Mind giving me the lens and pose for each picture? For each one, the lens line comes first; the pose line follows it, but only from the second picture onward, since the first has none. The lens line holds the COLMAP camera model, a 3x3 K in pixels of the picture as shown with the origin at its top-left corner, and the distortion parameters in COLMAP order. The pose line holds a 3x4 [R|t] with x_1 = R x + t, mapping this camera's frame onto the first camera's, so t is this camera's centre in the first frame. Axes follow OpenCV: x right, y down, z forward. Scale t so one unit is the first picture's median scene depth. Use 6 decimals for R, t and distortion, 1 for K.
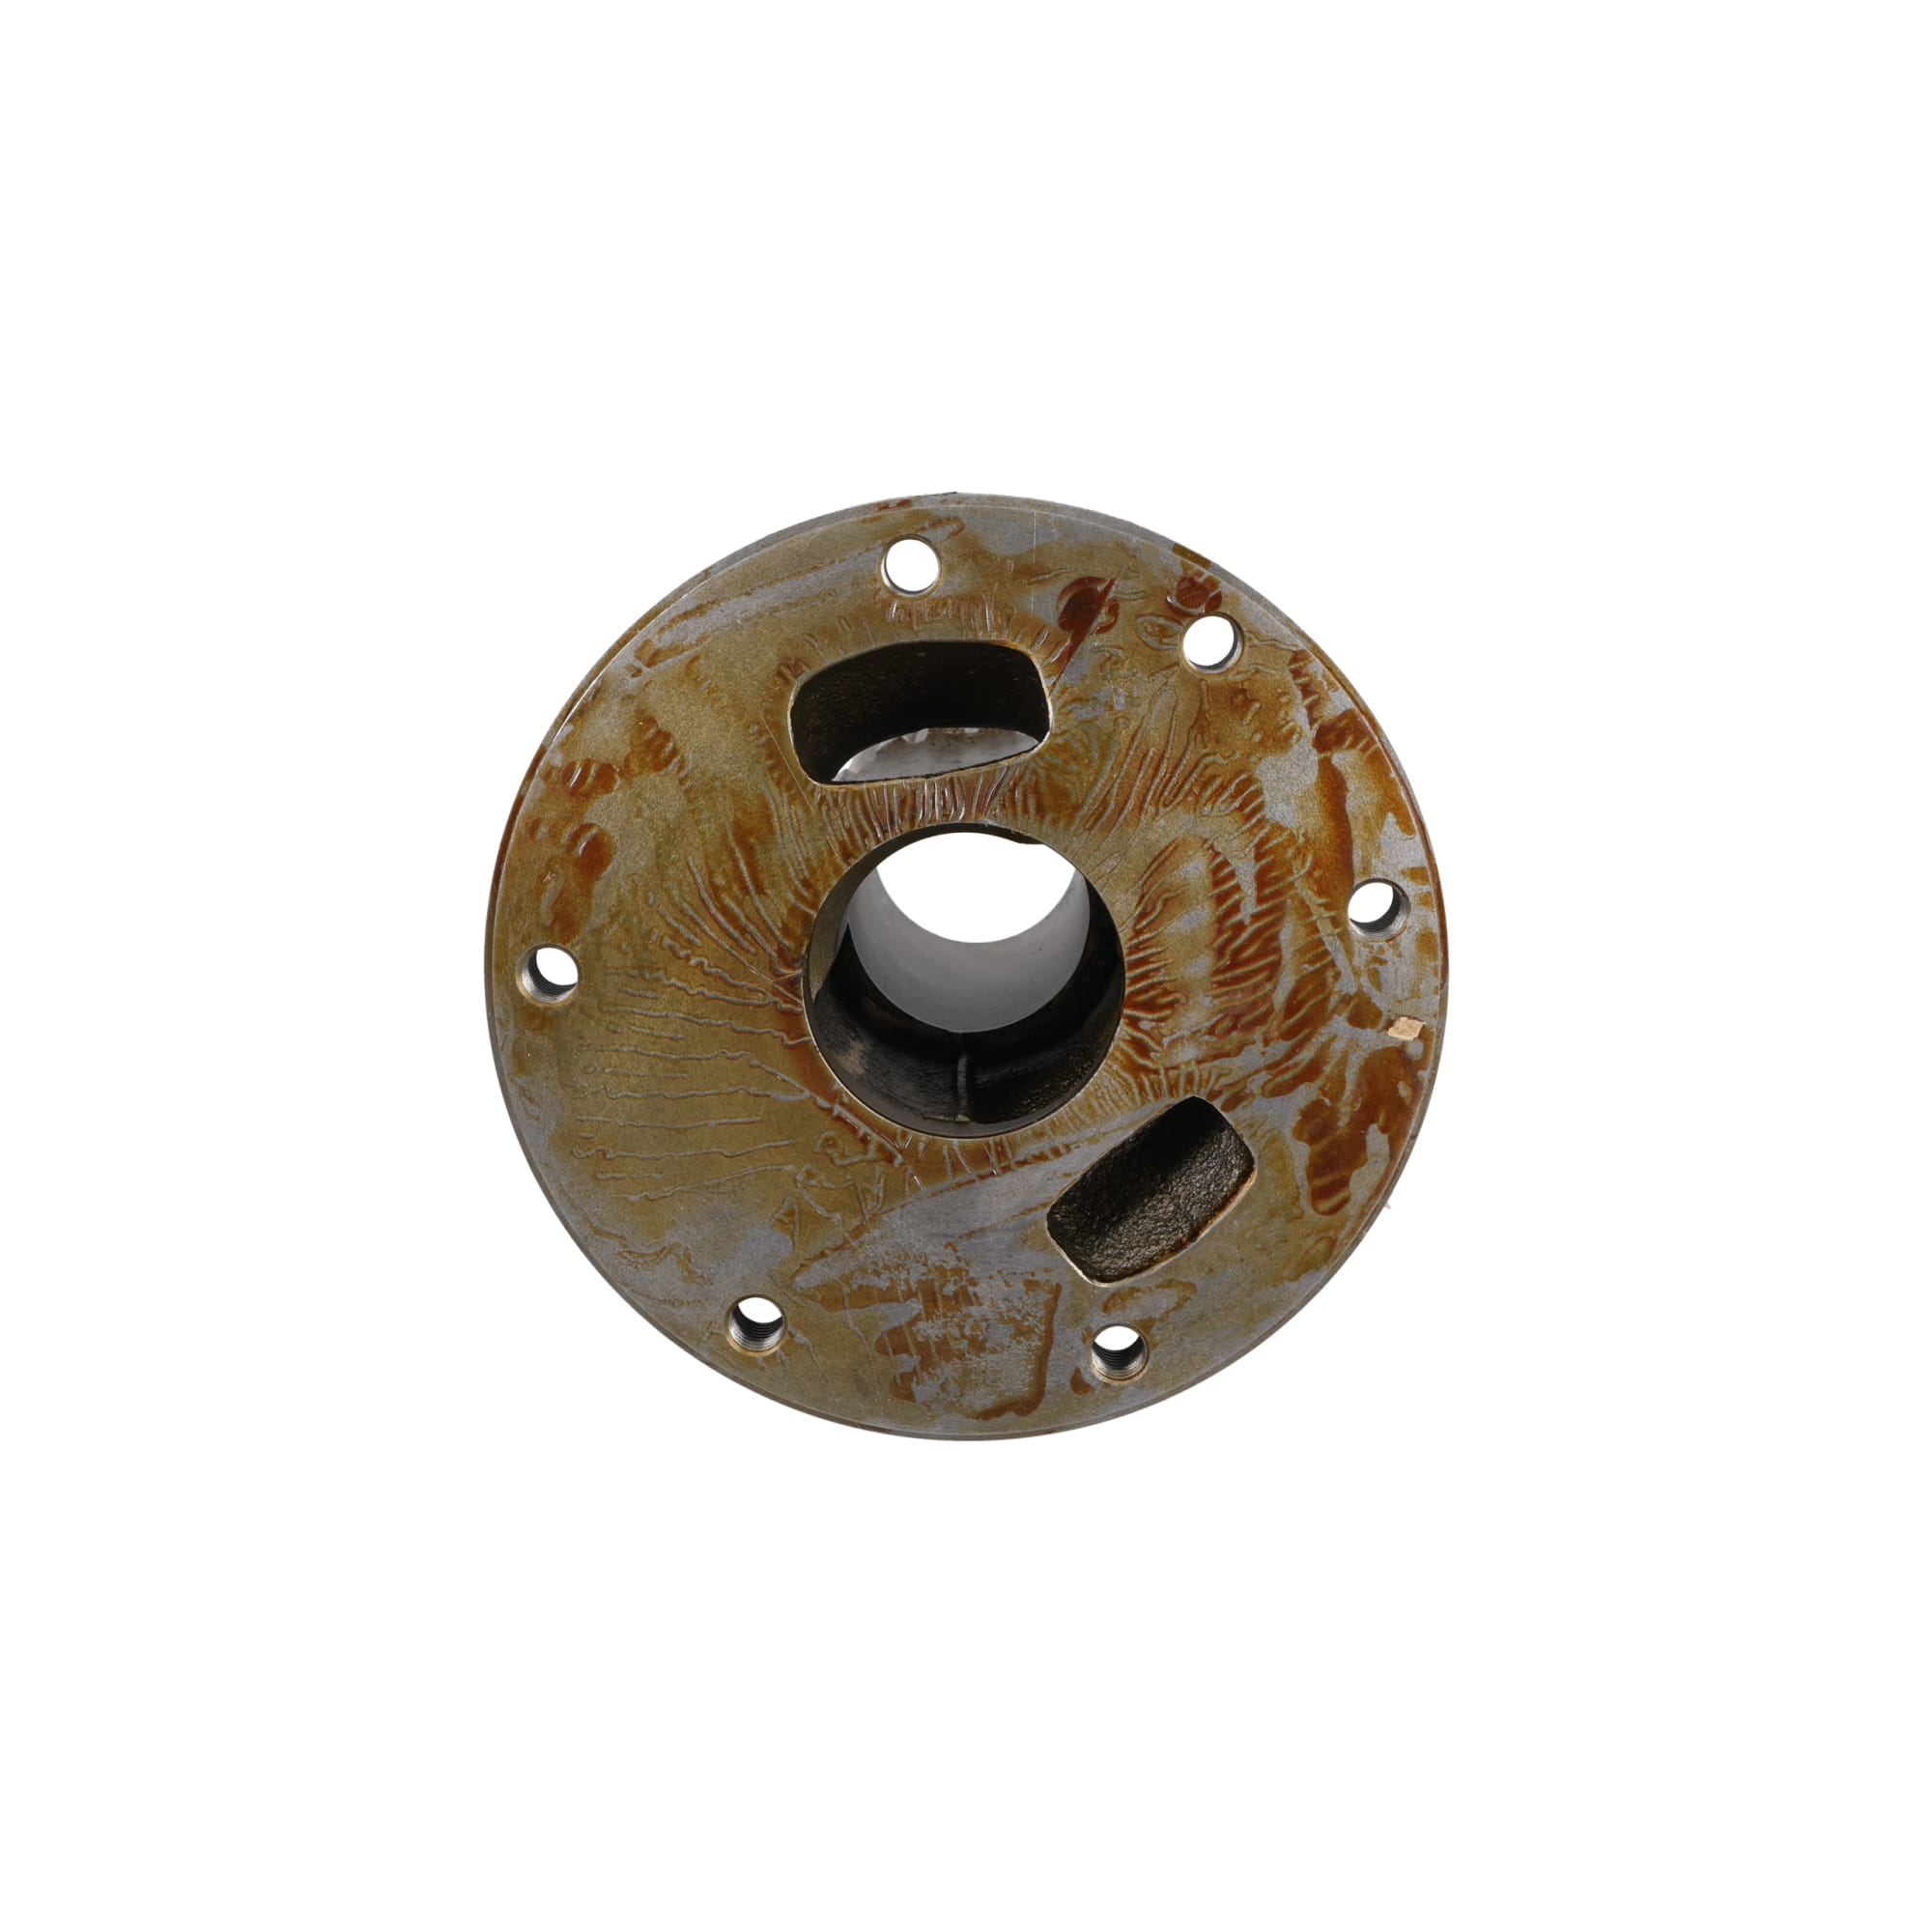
lens RADIAL K [[3008.3, 0, 967.1], [0, 3008.3, 960.7], [0, 0, 1]] dist [0.031480, 0.000000]
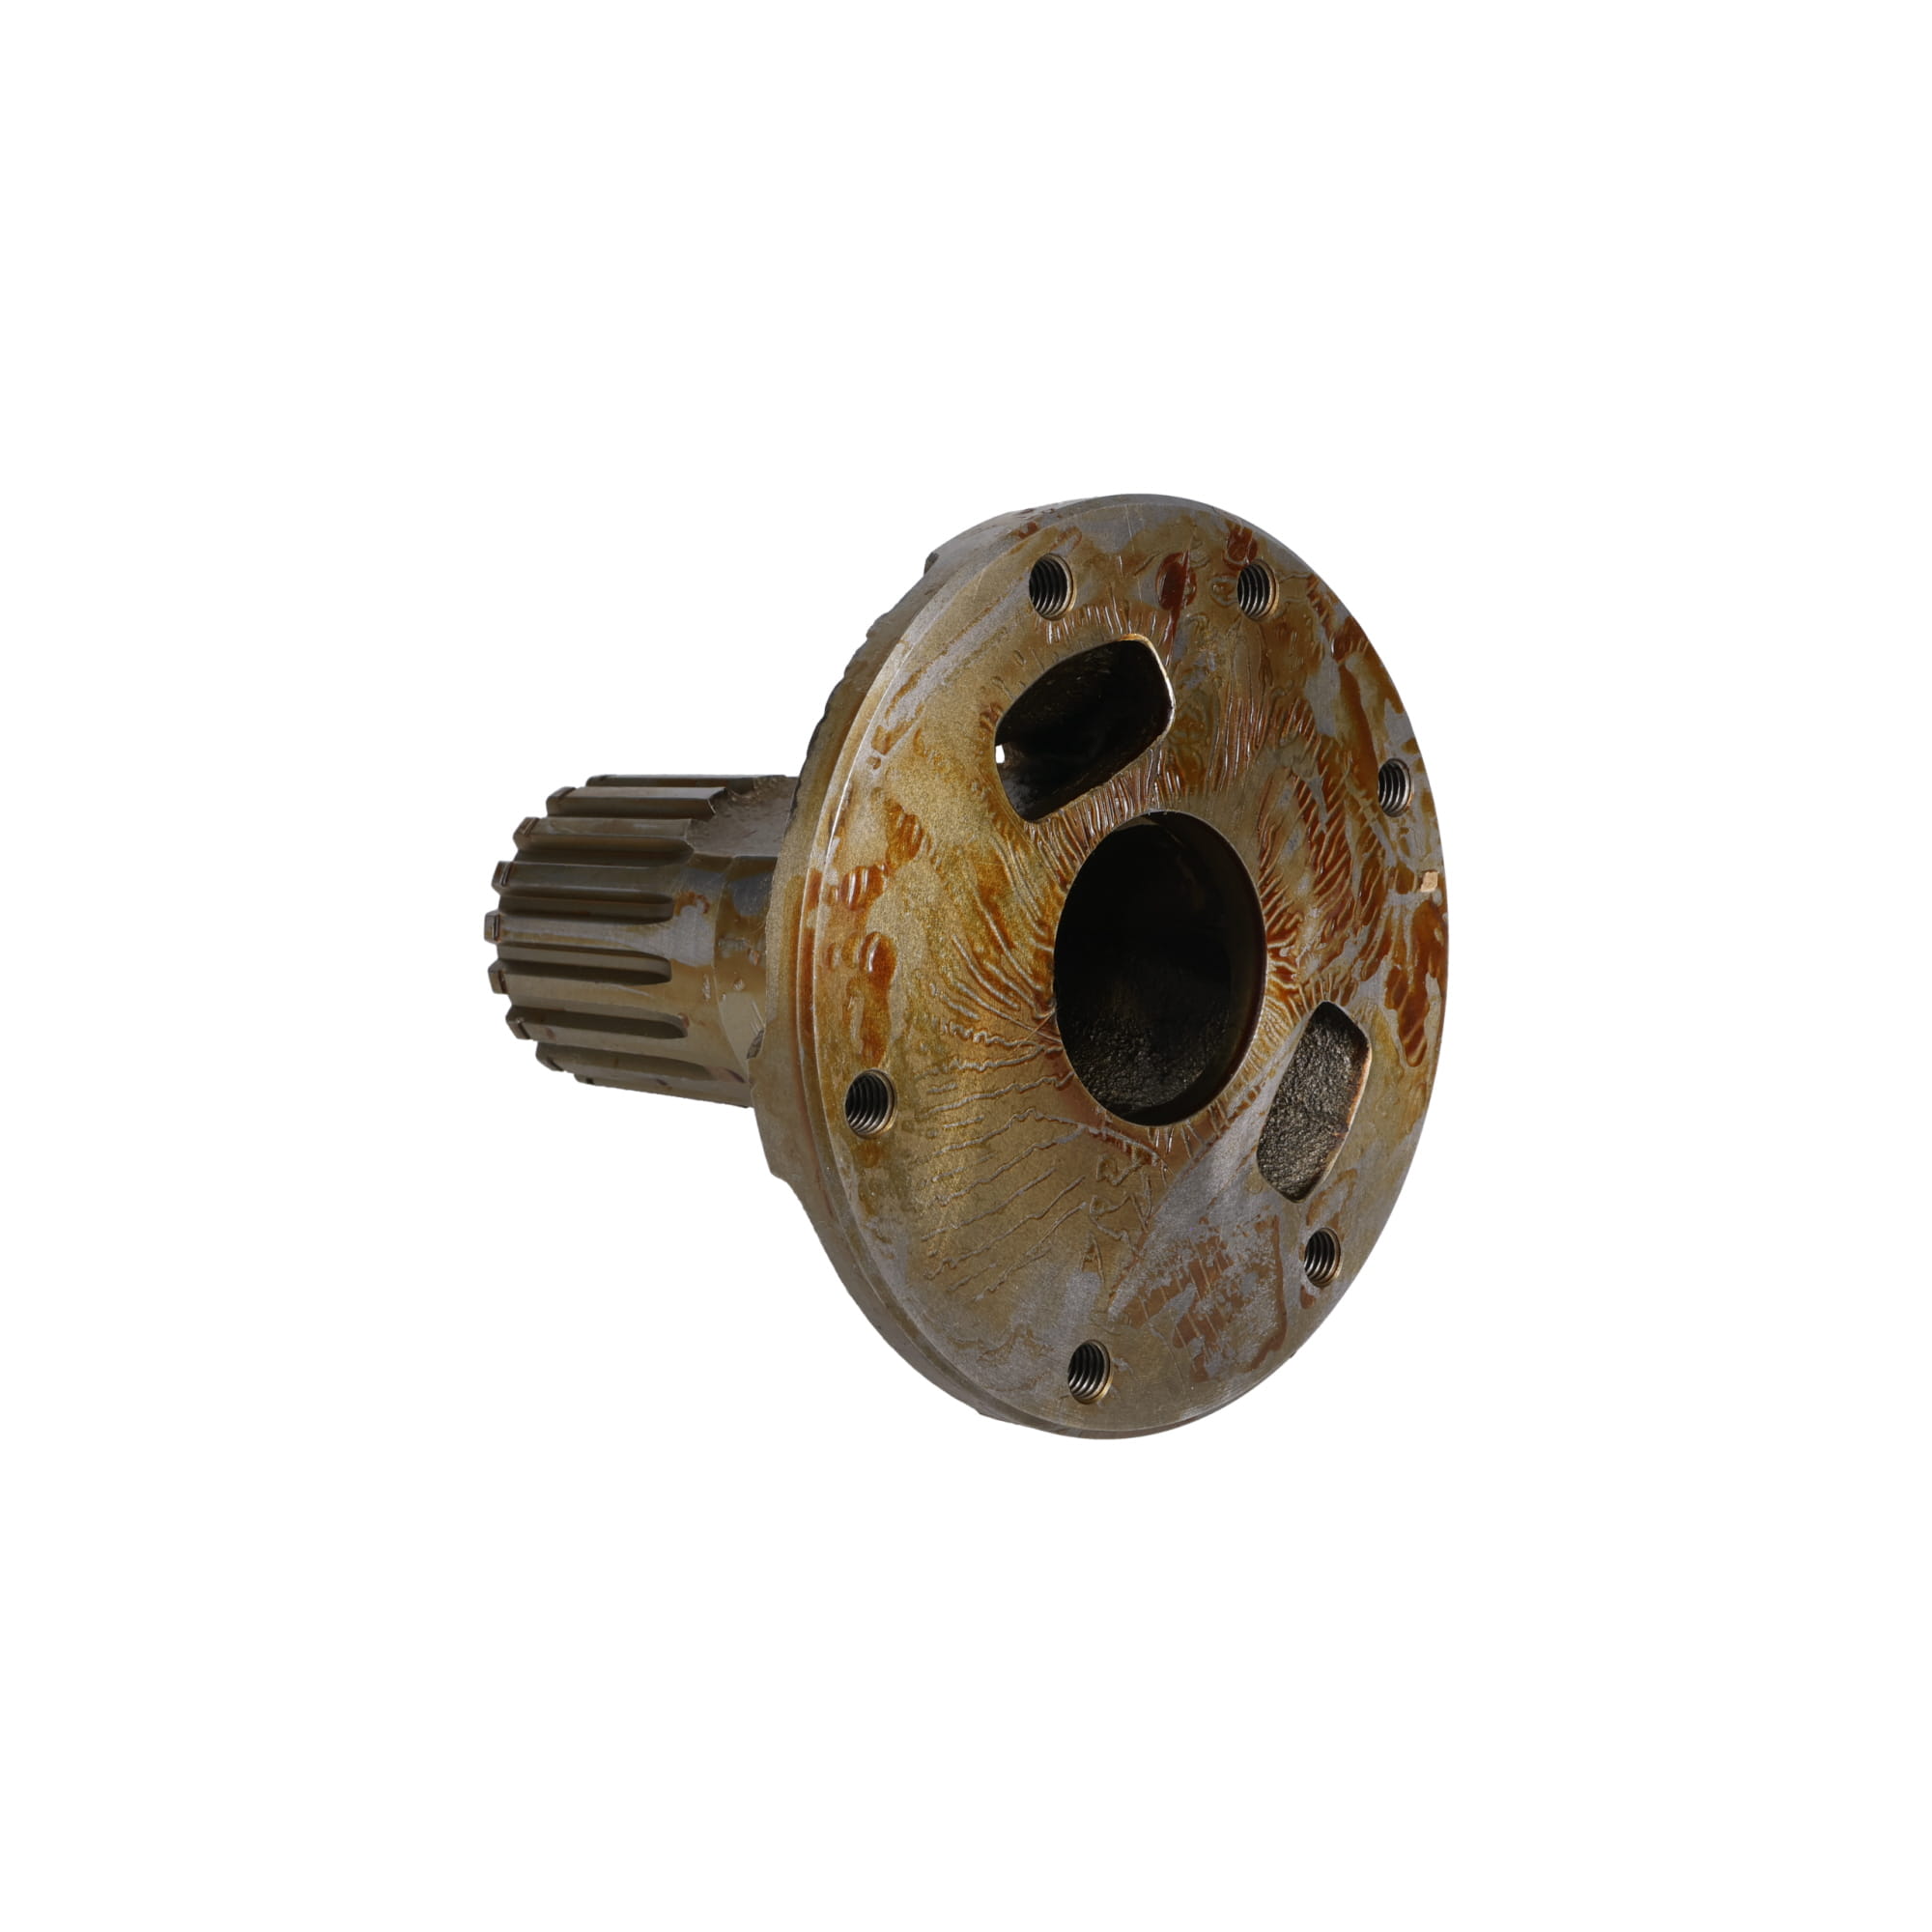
lens RADIAL K [[3008.3, 0, 965.8], [0, 3008.3, 967.9], [0, 0, 1]] dist [0.031480, 0.000000]
pose [[0.683380, -0.318178, 0.657080, -0.721254], [0.319209, 0.939665, 0.123029, -0.140766], [-0.656580, 0.125670, 0.743713, 0.284392]]
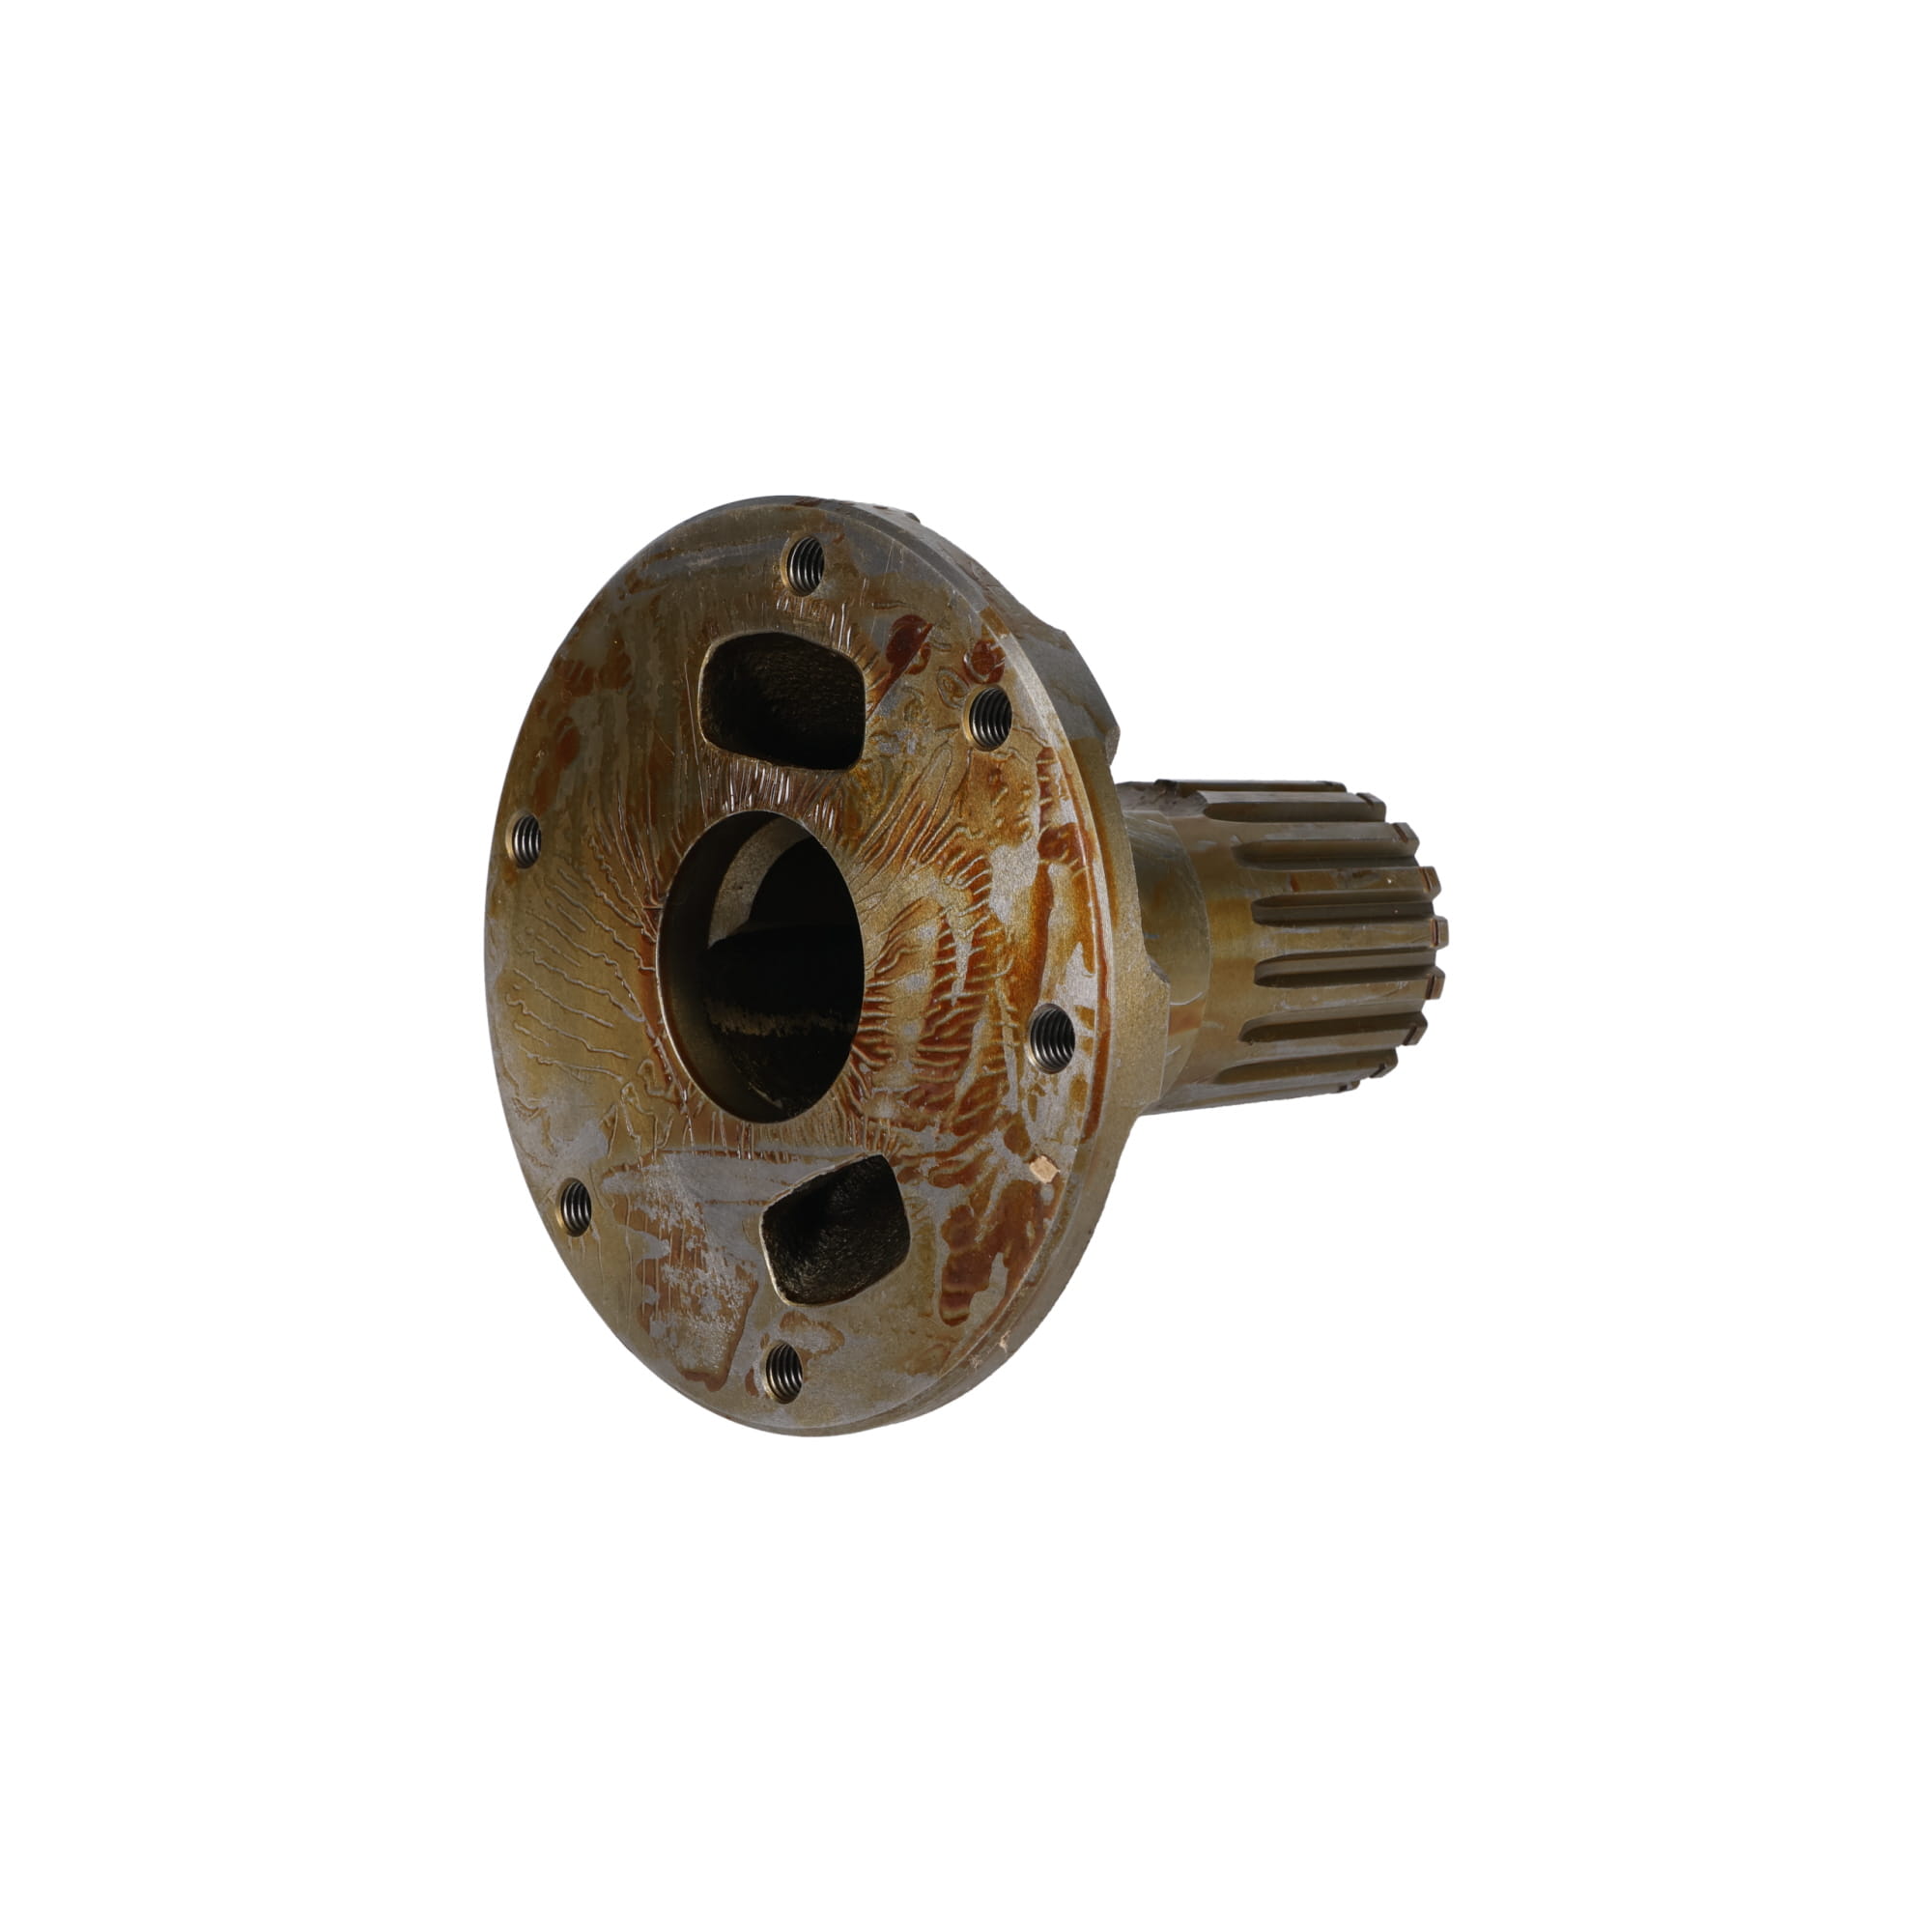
lens RADIAL K [[3008.3, 0, 965.4], [0, 3008.3, 968.6], [0, 0, 1]] dist [0.031480, 0.000000]
pose [[0.688235, 0.331596, -0.645272, 0.714410], [-0.329798, 0.935218, 0.128839, -0.148783], [0.646193, 0.124138, 0.753010, 0.272099]]
